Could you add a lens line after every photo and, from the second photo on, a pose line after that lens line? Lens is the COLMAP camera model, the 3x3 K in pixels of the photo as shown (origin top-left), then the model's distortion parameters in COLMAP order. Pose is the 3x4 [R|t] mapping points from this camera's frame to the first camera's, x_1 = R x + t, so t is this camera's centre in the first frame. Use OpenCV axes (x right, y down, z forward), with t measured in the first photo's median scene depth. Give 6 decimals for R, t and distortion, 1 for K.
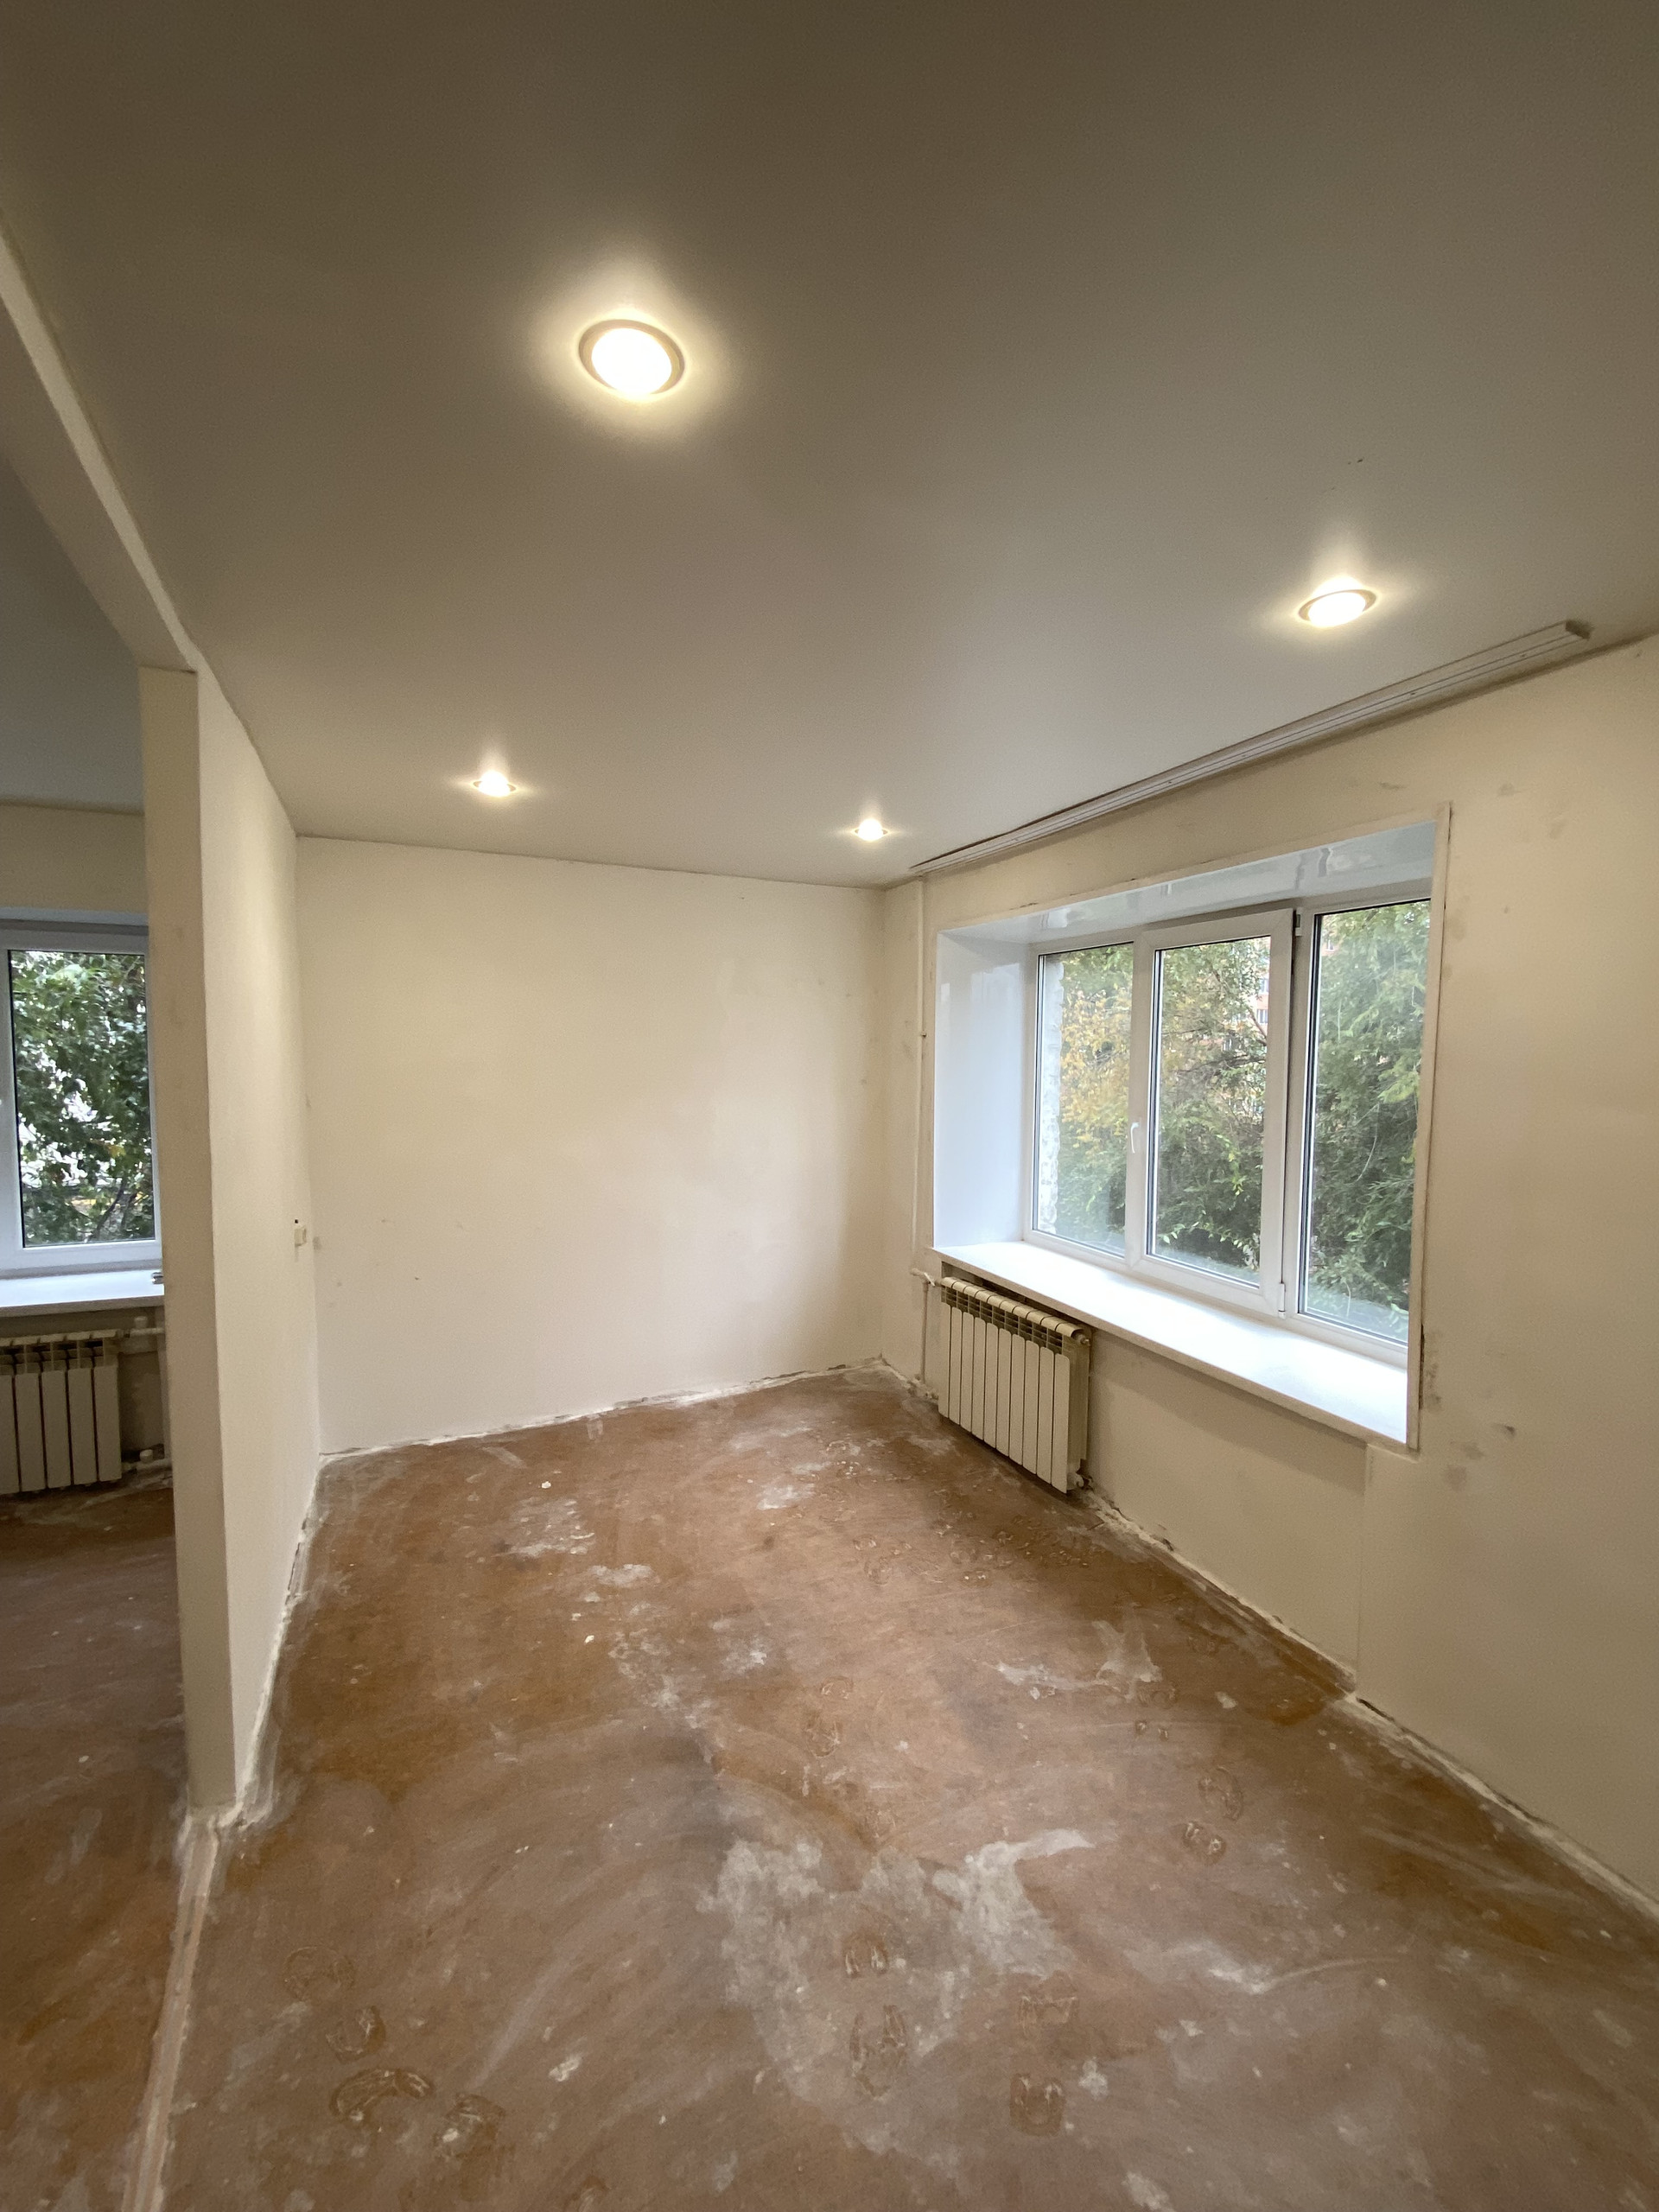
lens RADIAL K [[904.9, 0, 819.6], [0, 904.9, 1110.4], [0, 0, 1]] dist [0.017604, -0.018480]
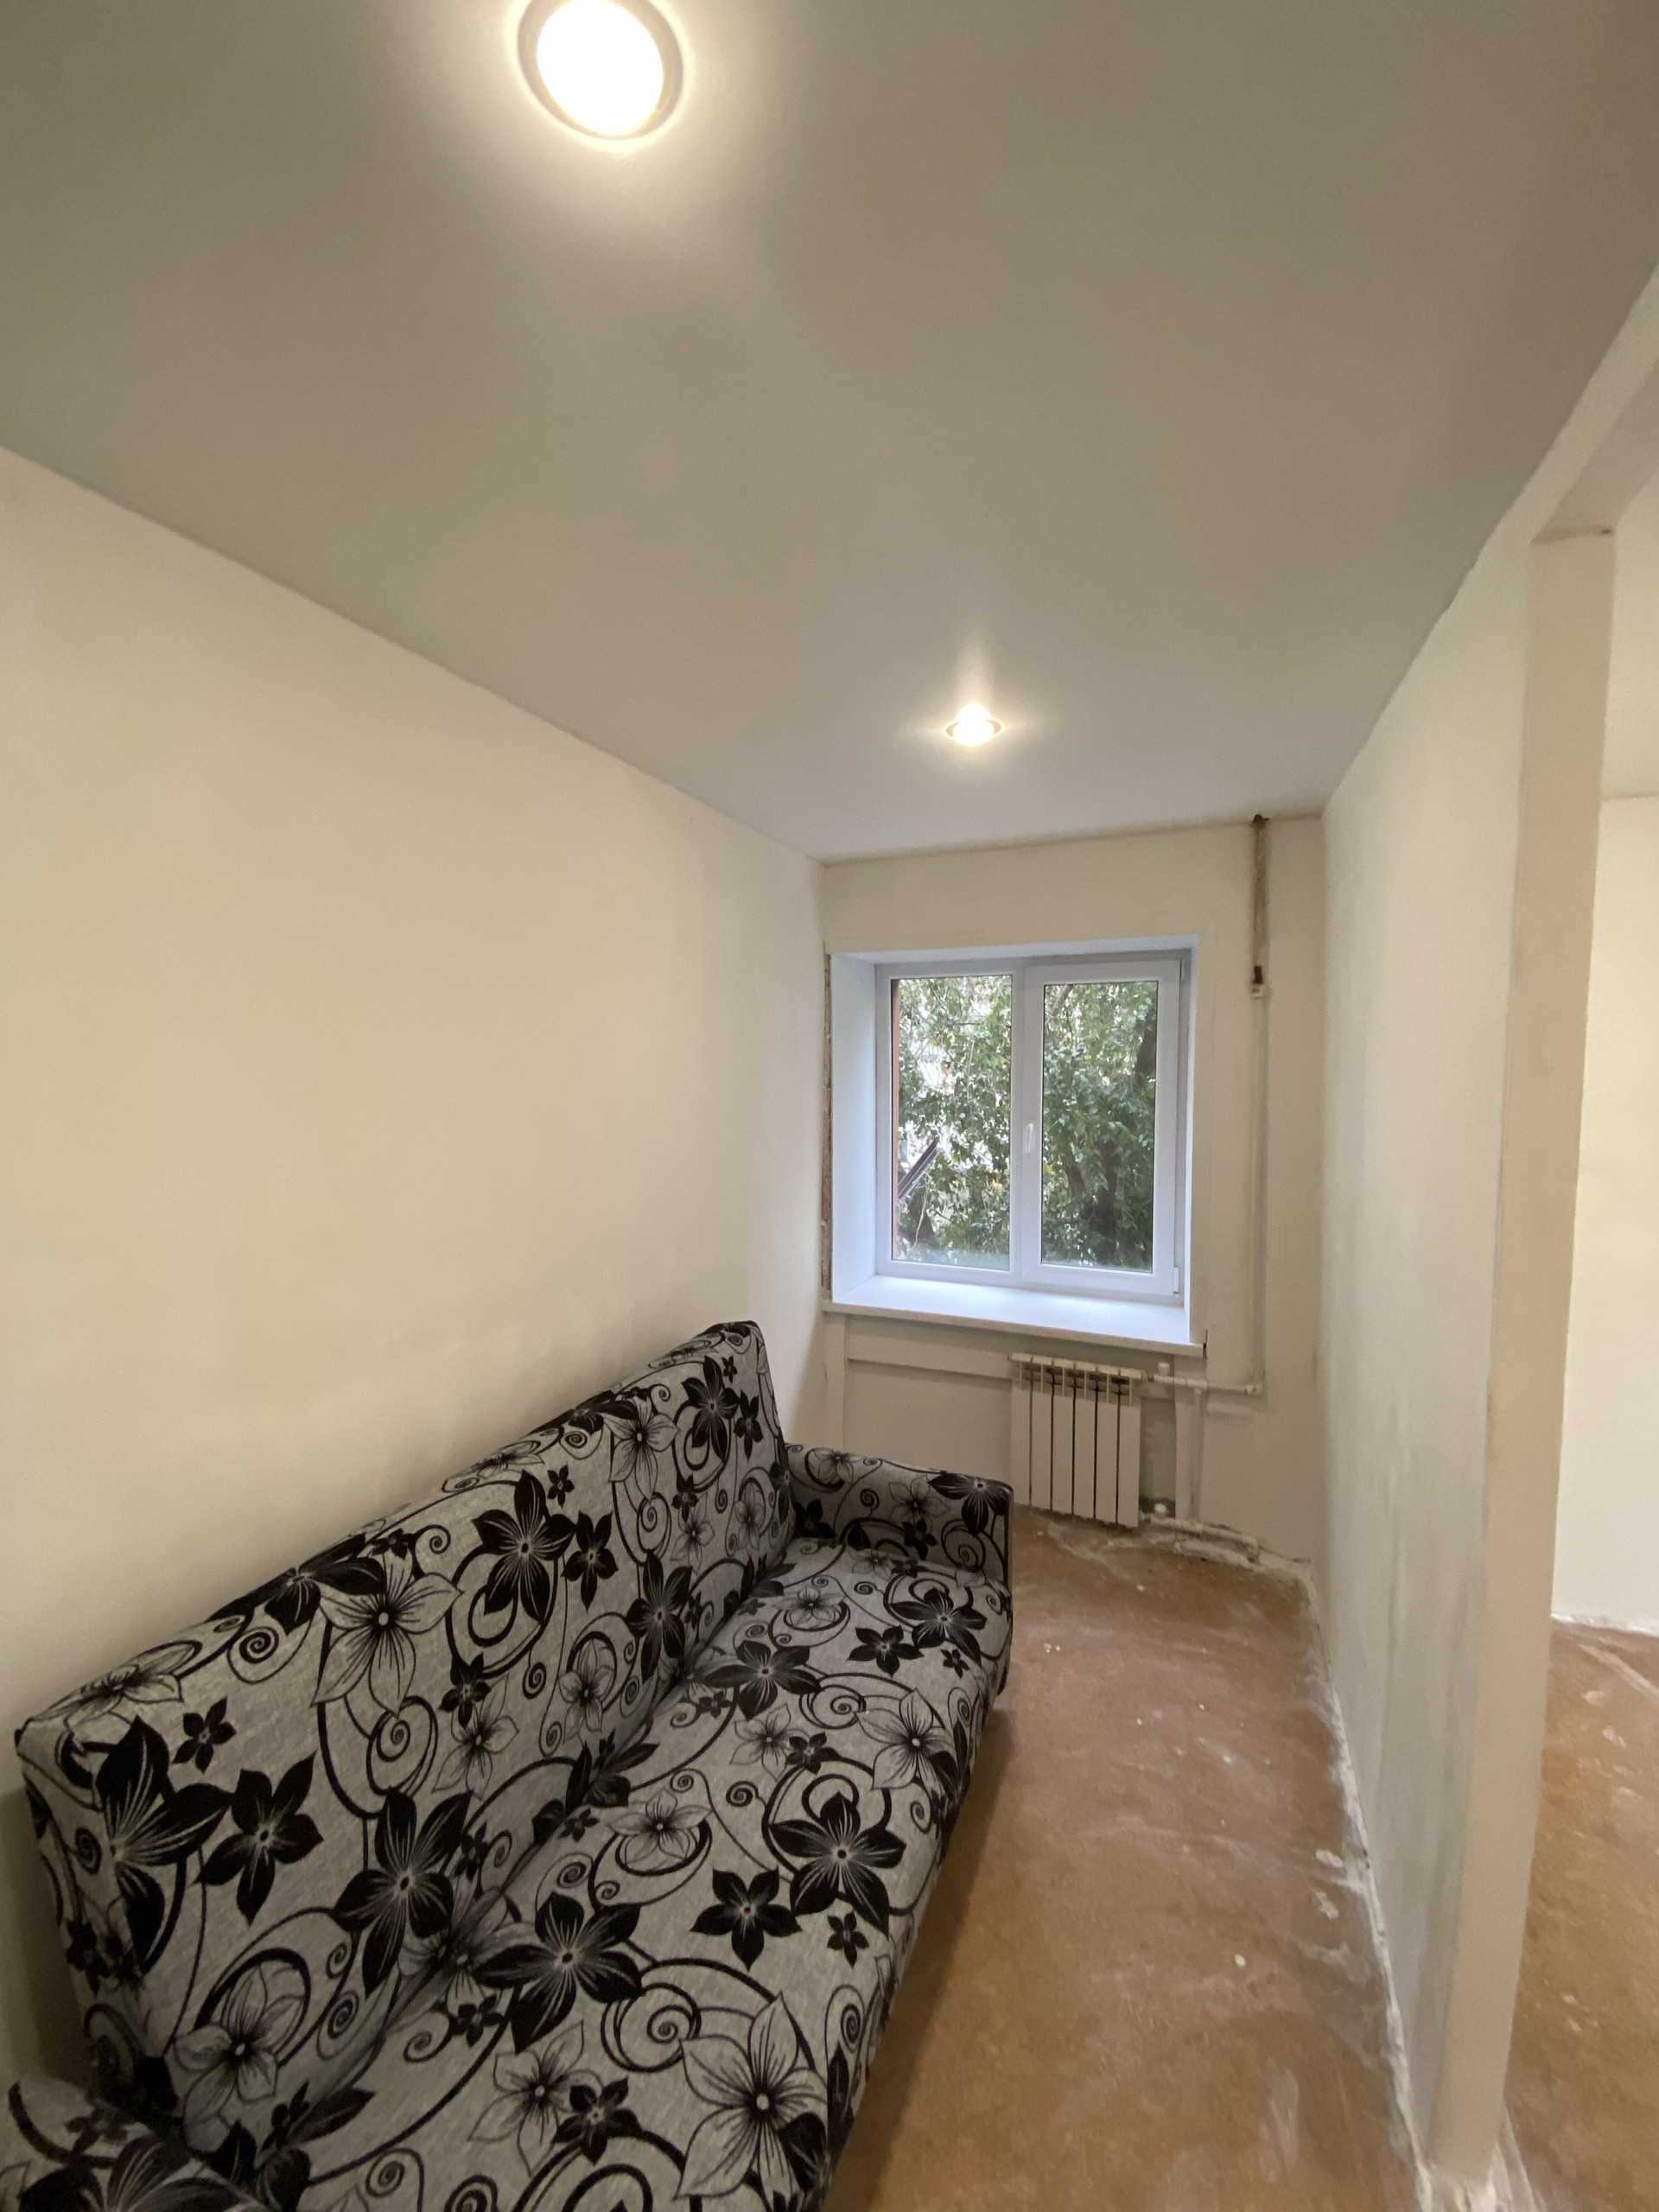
lens RADIAL K [[904.9, 0, 827.7], [0, 904.9, 1104.4], [0, 0, 1]] dist [0.017604, -0.018480]
pose [[0.691590, 0.028691, -0.721720, -0.546414], [-0.044330, 0.999013, -0.002765, -0.040408], [0.720929, 0.033907, 0.692179, 0.146476]]
